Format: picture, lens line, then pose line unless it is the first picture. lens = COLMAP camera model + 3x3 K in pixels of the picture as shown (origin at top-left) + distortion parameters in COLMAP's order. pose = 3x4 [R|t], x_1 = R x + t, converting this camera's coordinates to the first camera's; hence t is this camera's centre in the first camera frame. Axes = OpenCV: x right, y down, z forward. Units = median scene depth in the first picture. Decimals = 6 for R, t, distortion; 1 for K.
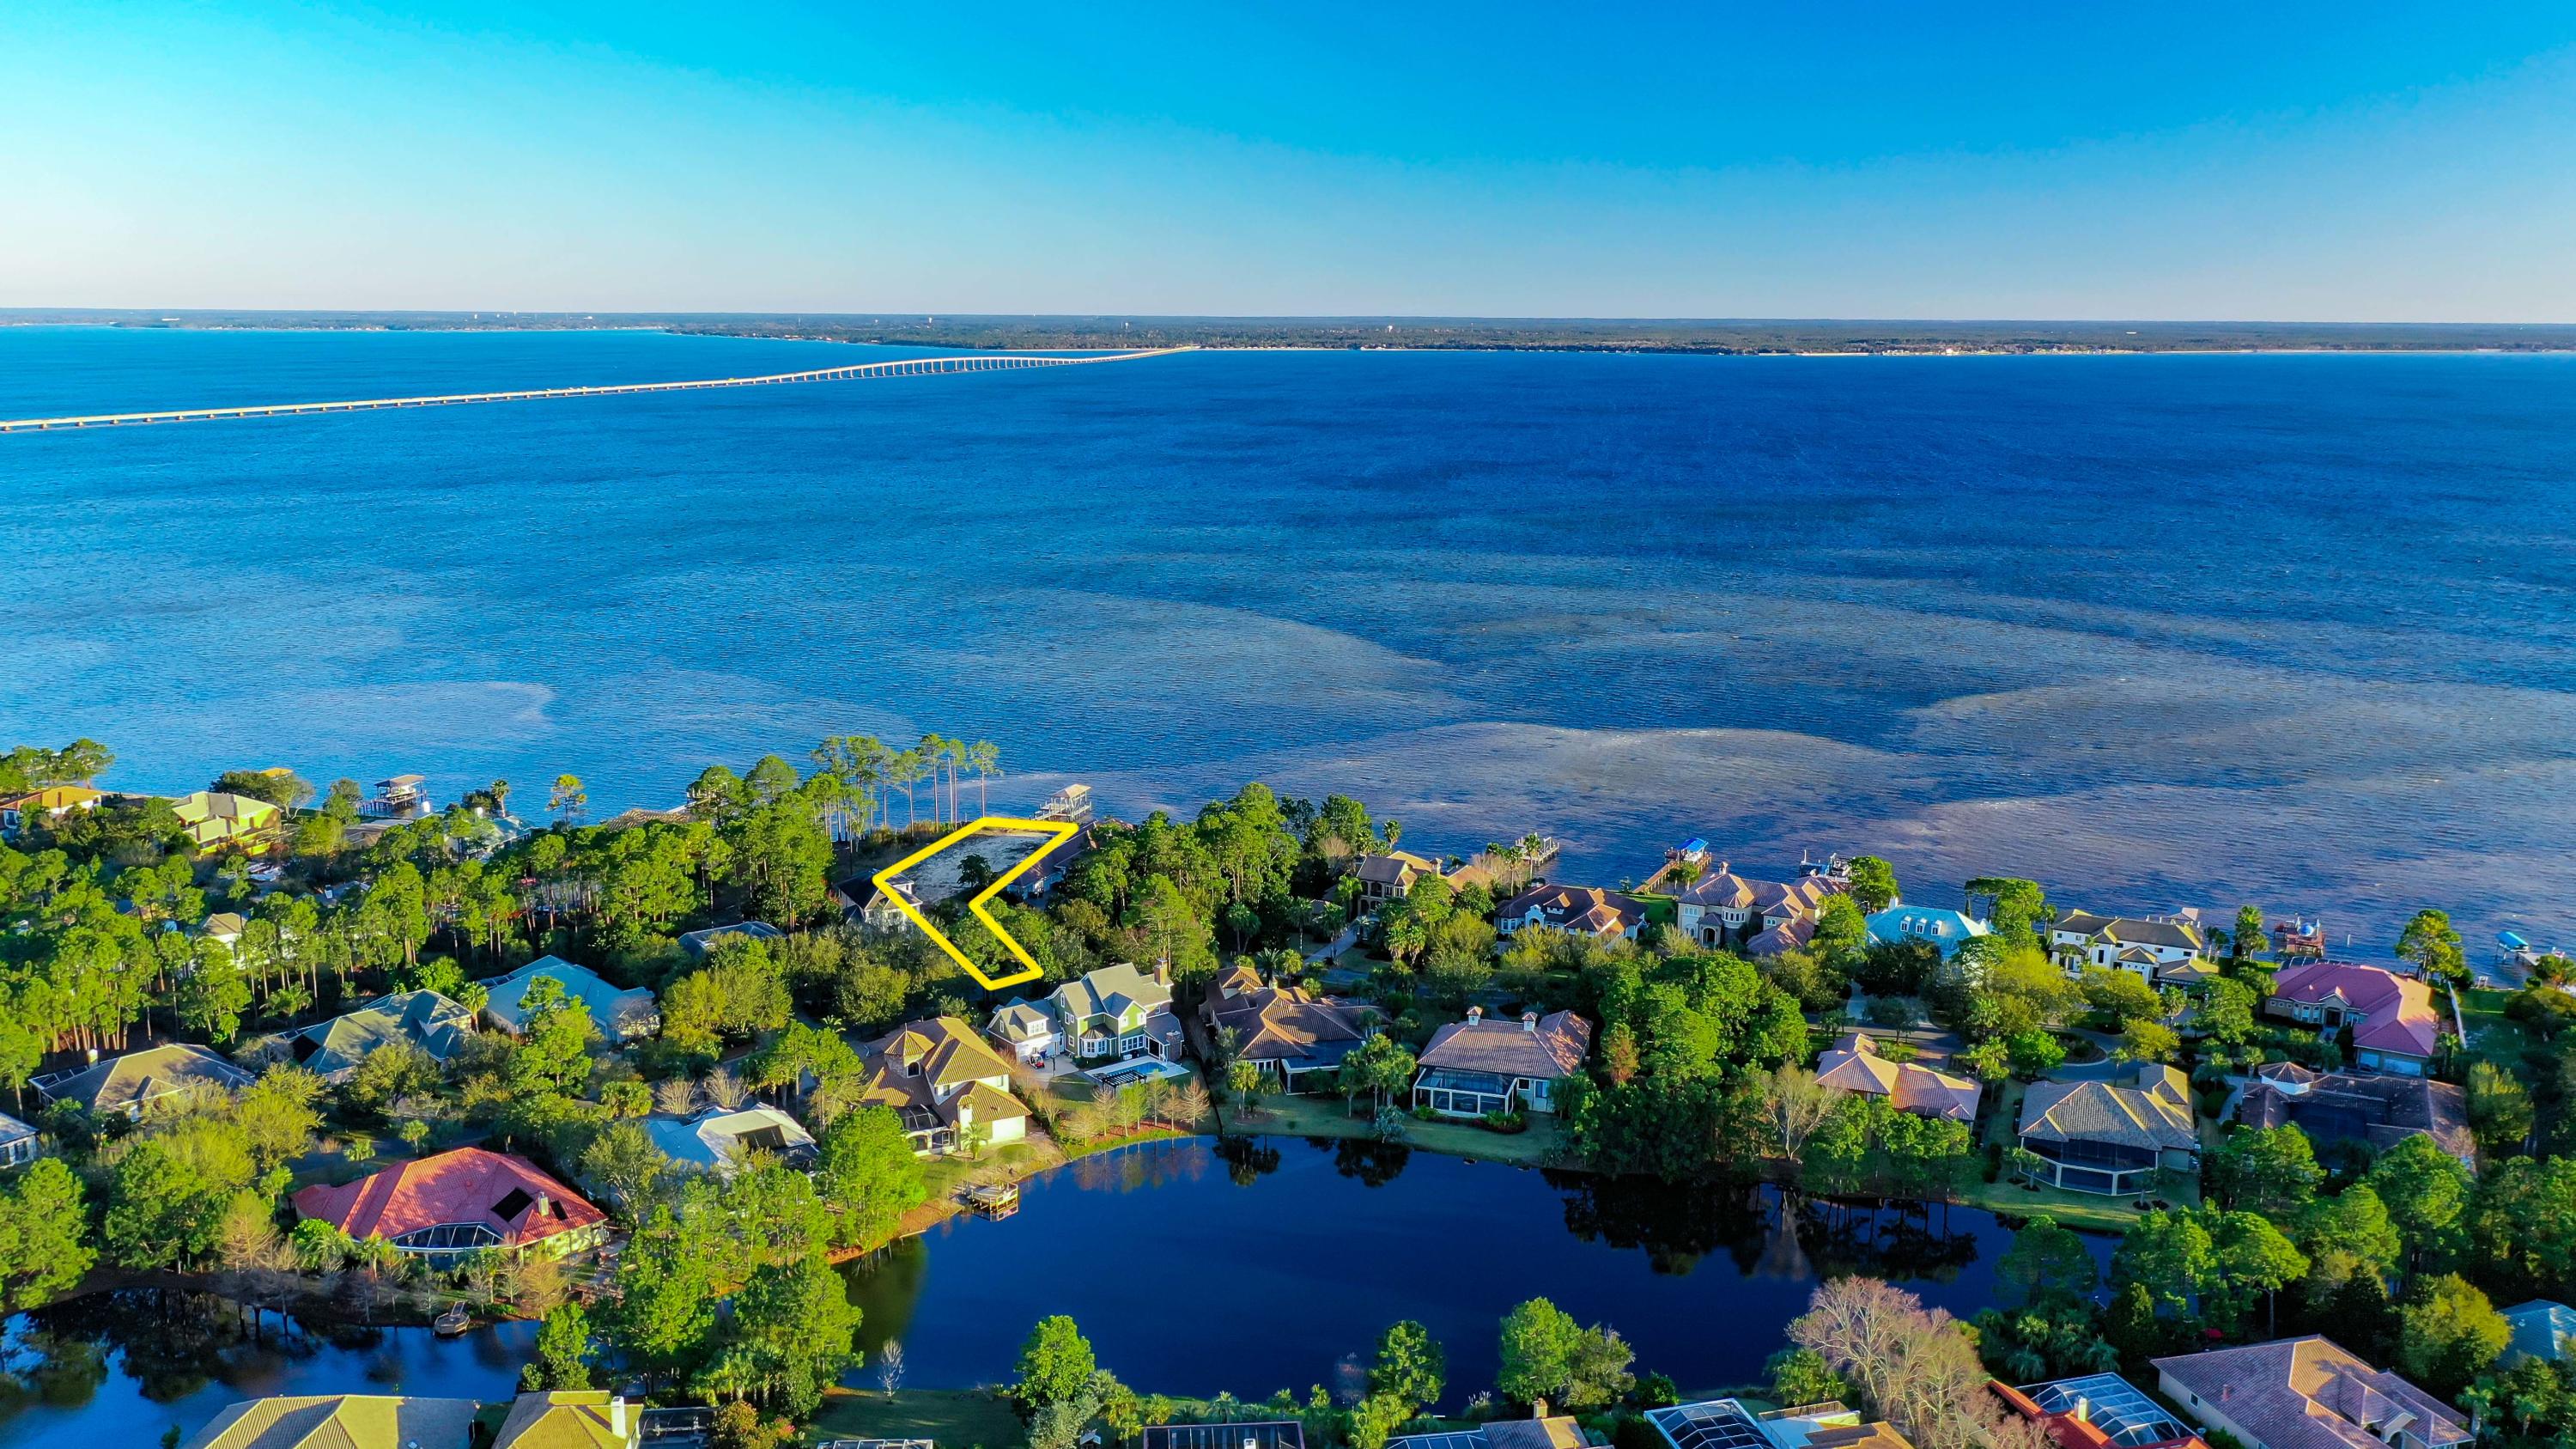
lens RADIAL K [[2105.6, 0, 1288.0], [0, 2105.6, 724.5], [0, 0, 1]] dist [0.000939, 0.001527]
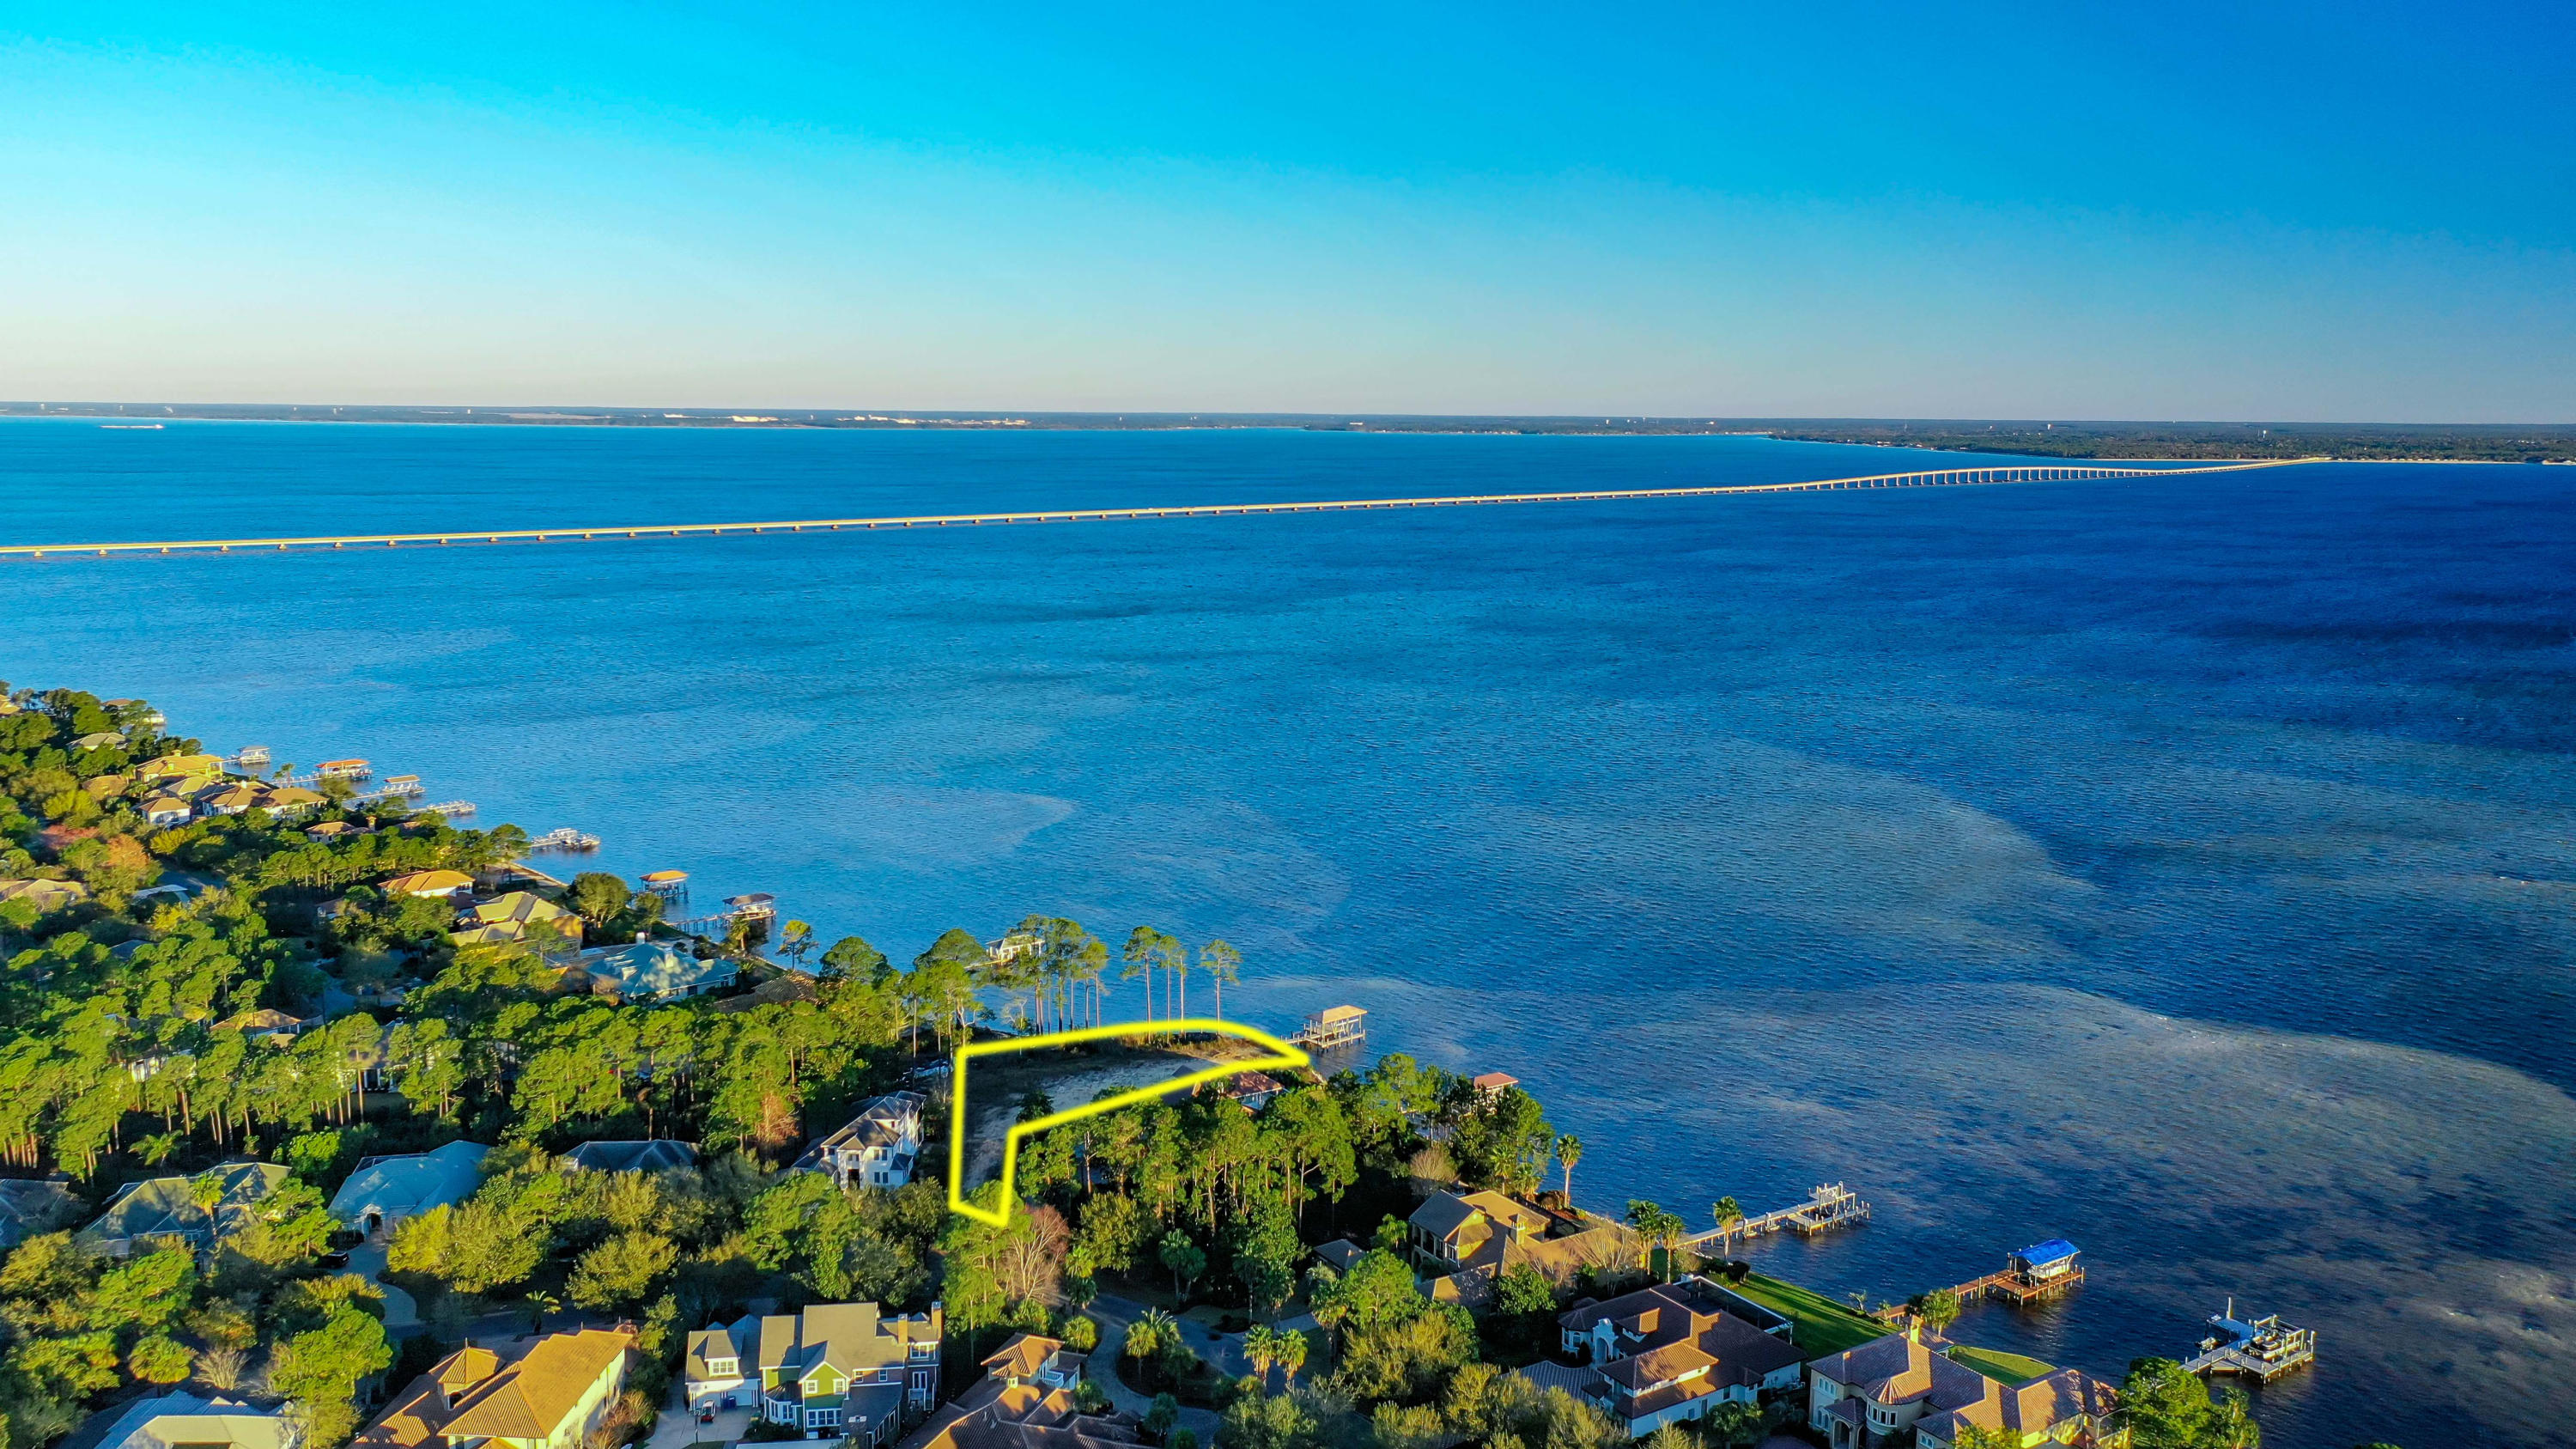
lens RADIAL K [[2050.8, 0, 1288.0], [0, 2050.8, 724.5], [0, 0, 1]] dist [0.003781, -0.004091]
pose [[0.852510, 0.080200, -0.516521, 0.220807], [-0.103229, 0.994530, -0.015957, -0.050405], [0.512416, 0.066923, 0.856126, 0.239545]]
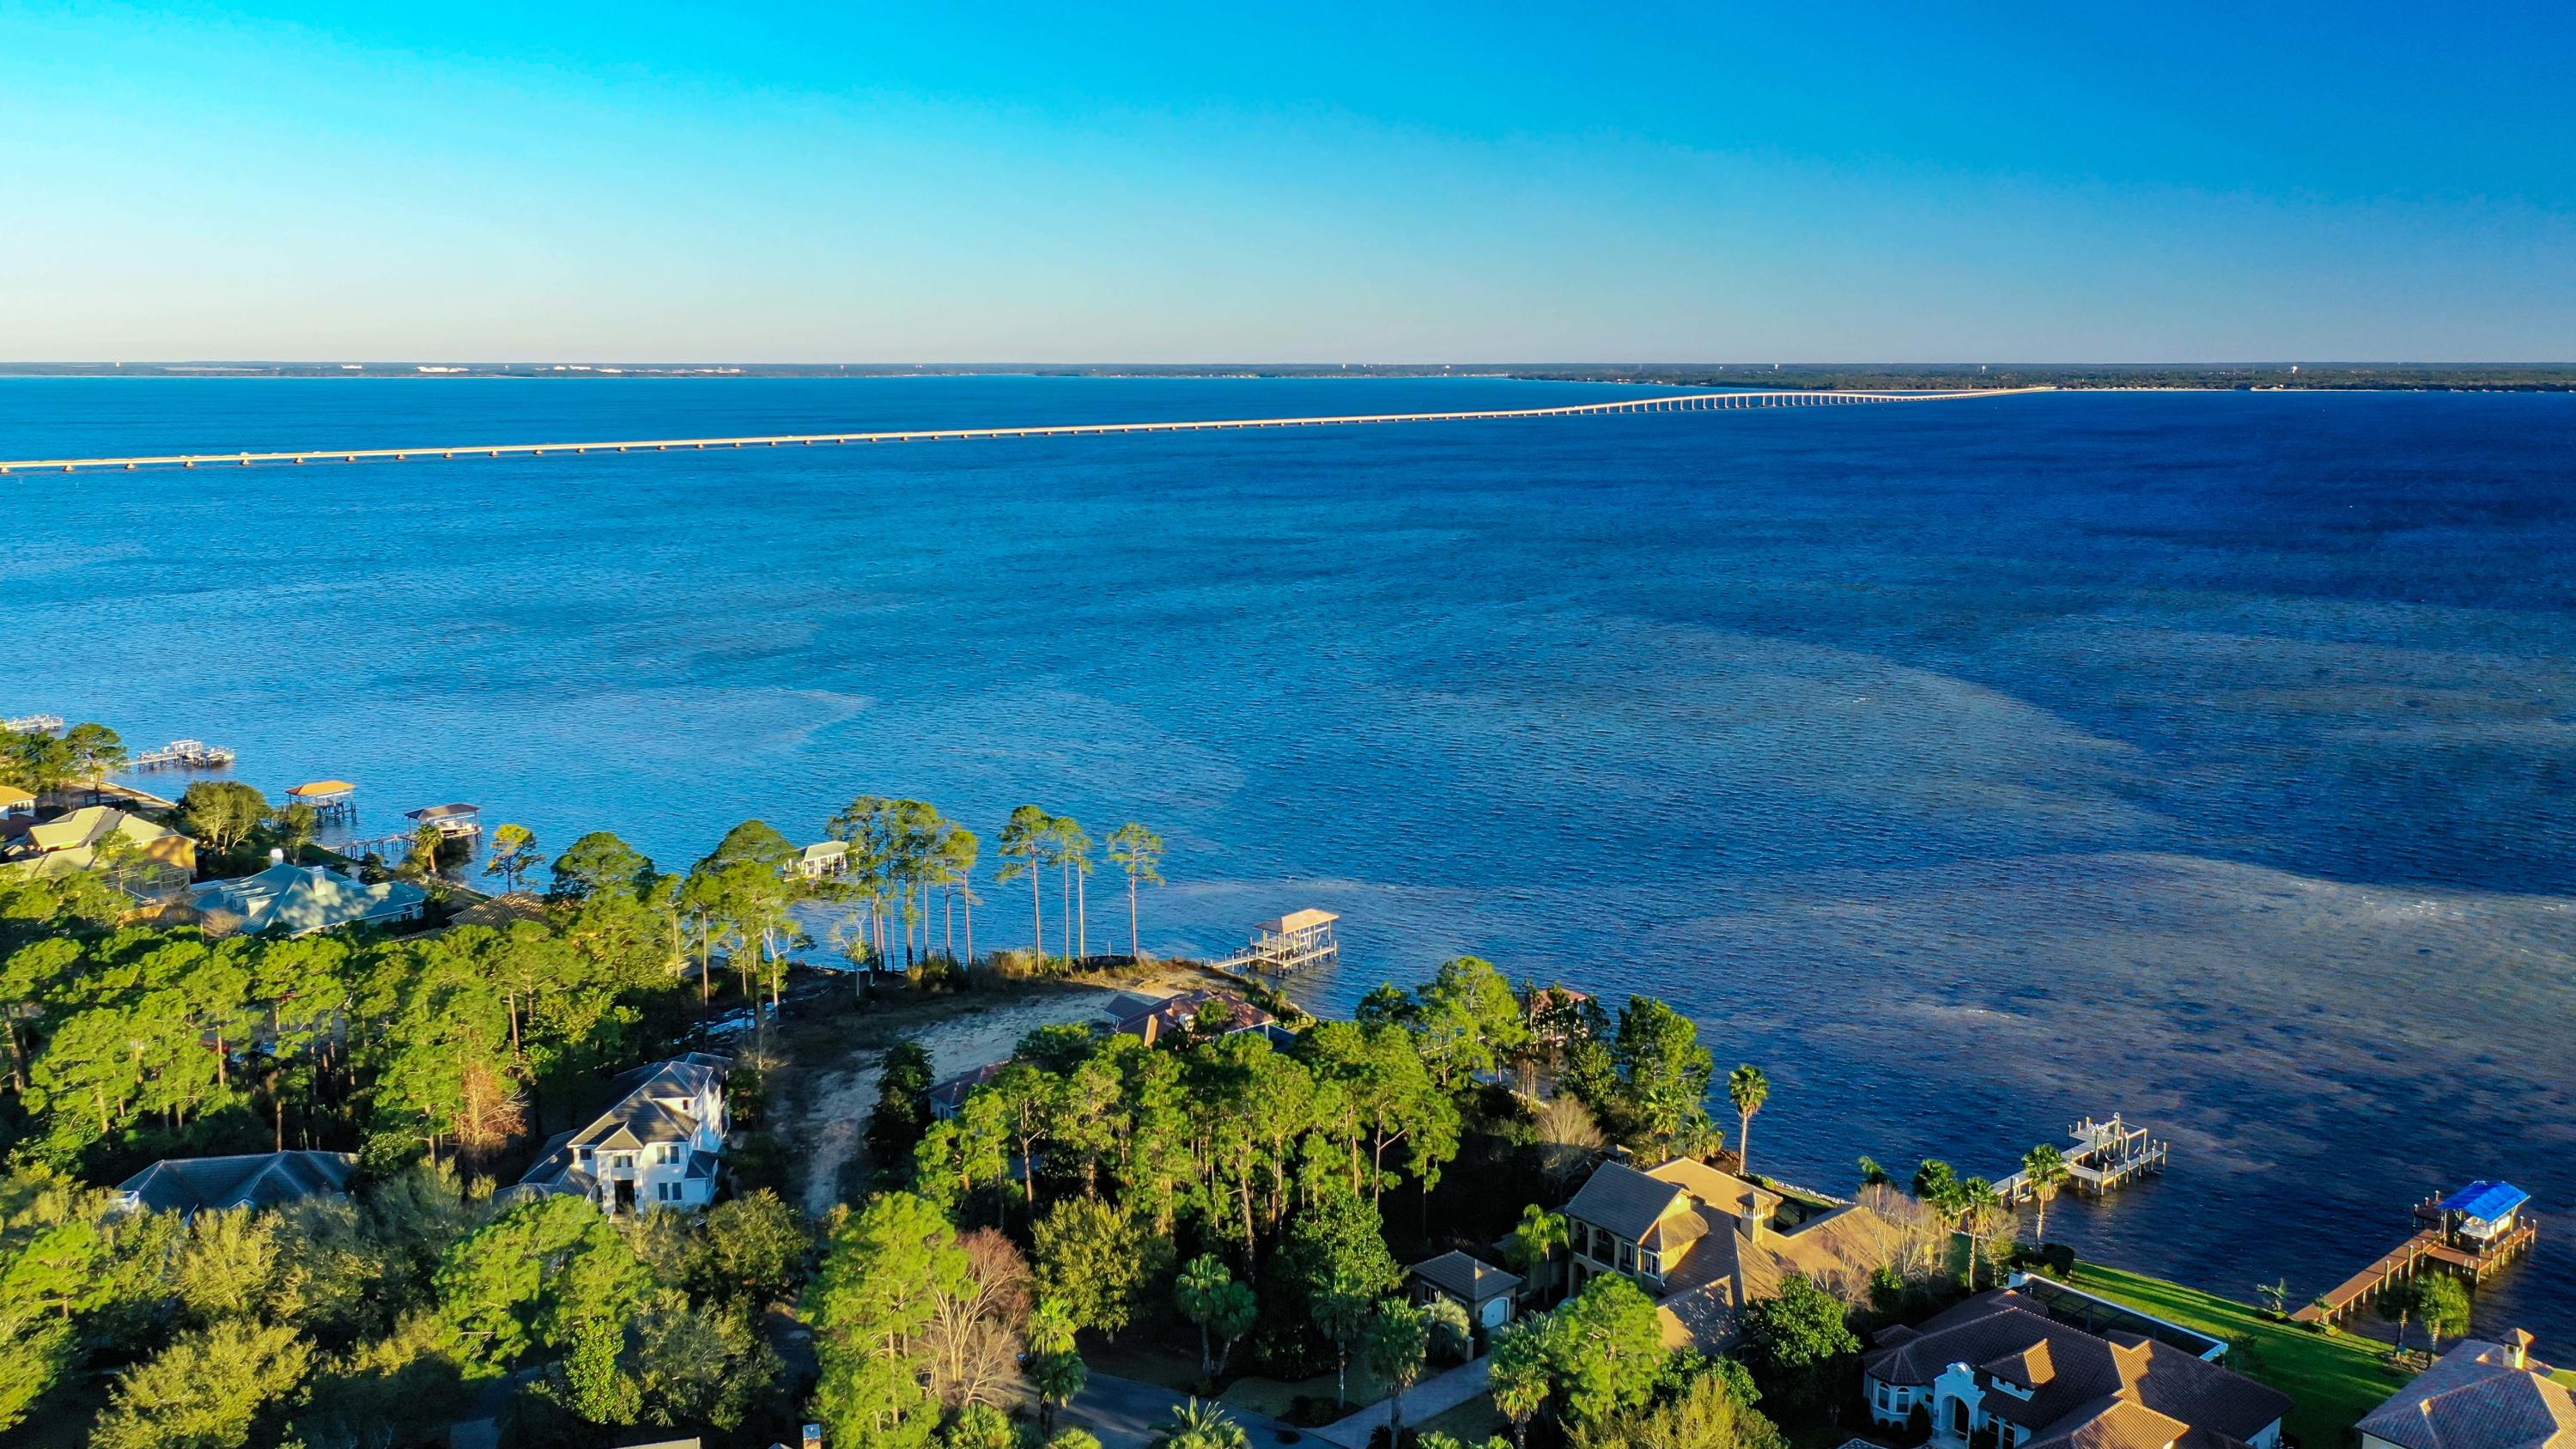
lens RADIAL K [[2049.4, 0, 1288.0], [0, 2049.4, 724.5], [0, 0, 1]] dist [-0.005863, 0.000124]
pose [[0.914799, 0.063162, -0.398941, 0.092646], [-0.072974, 0.997289, -0.009439, -0.012967], [0.397263, 0.037748, 0.916928, 0.373511]]
